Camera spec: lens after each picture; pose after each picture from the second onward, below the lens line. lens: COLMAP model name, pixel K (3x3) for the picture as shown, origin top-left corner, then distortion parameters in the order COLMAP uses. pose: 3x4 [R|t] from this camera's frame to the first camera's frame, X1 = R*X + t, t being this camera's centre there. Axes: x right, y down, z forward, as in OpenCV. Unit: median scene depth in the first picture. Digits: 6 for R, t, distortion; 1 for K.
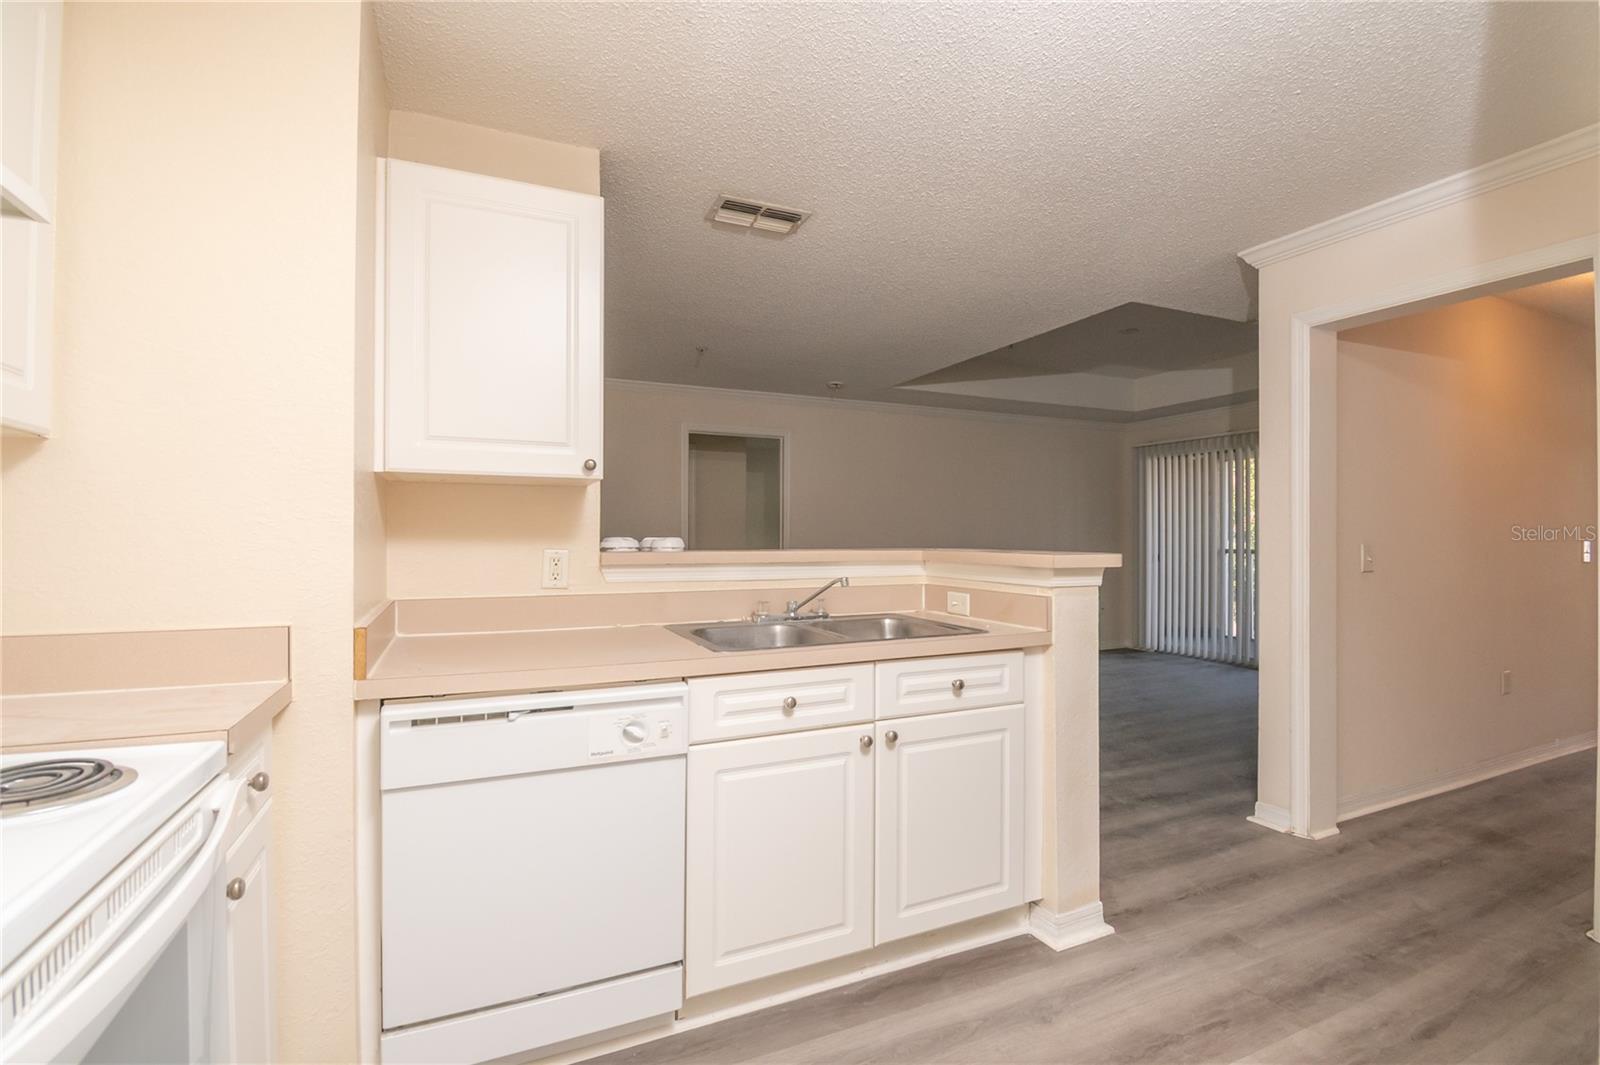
lens RADIAL K [[720.5, 0, 800.0], [0, 720.5, 532.5], [0, 0, 1]] dist [-0.000096, -0.011328]
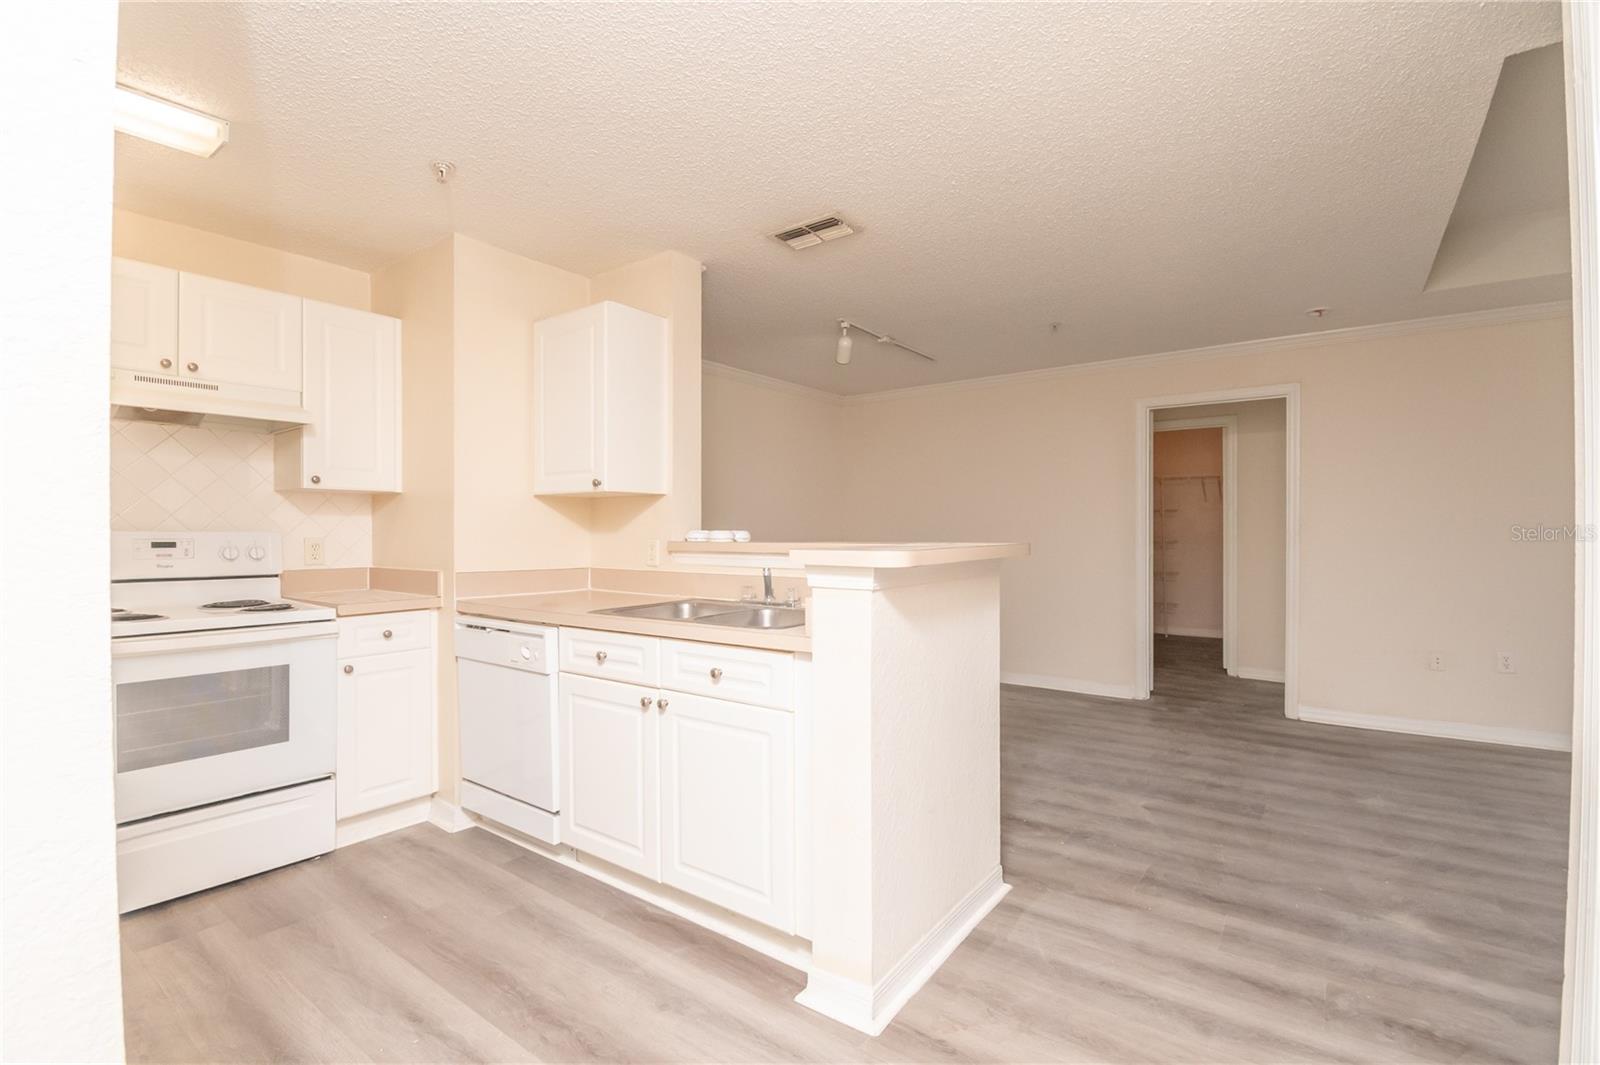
lens RADIAL K [[720.5, 0, 800.0], [0, 720.5, 532.5], [0, 0, 1]] dist [-0.000096, -0.011328]
pose [[0.486993, -0.002850, -0.873401, 1.104001], [0.008865, 0.999959, 0.001680, 0.010484], [0.873361, -0.008560, 0.486998, 0.570247]]
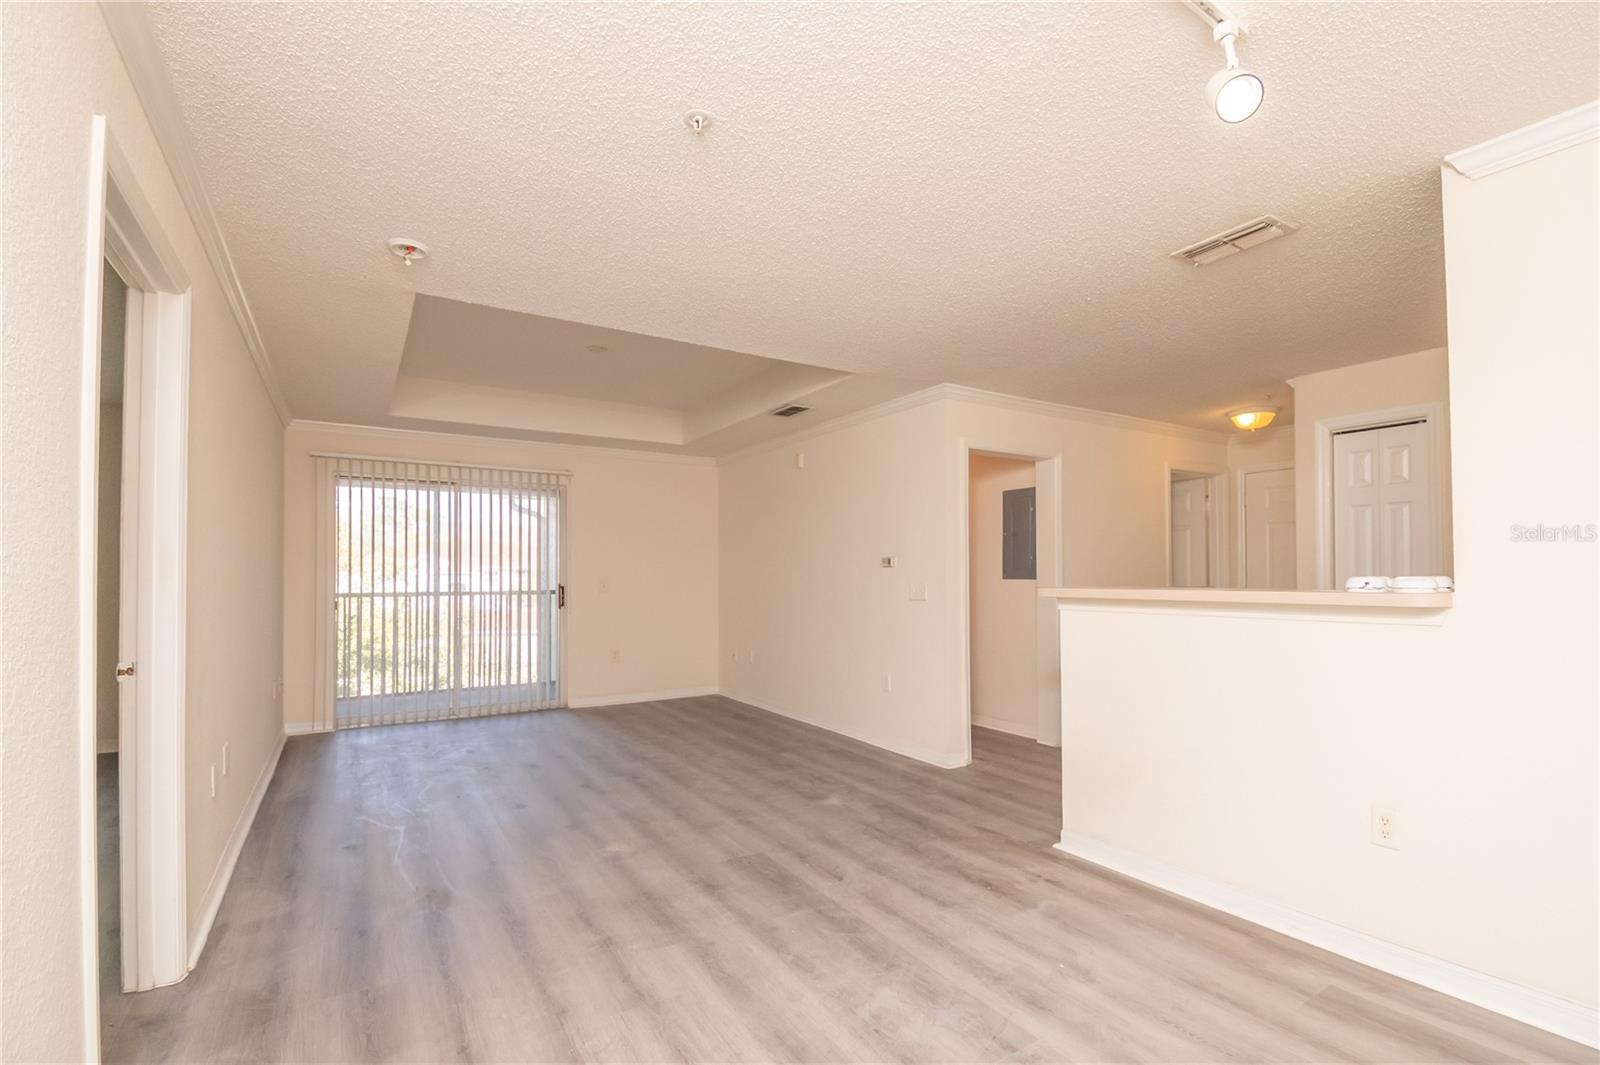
lens RADIAL K [[720.5, 0, 800.0], [0, 720.5, 532.5], [0, 0, 1]] dist [-0.000096, -0.011328]
pose [[-0.136182, 0.058018, 0.988984, -1.178726], [-0.002046, 0.998265, -0.058844, 0.003517], [-0.990682, -0.010037, -0.135827, 2.140191]]
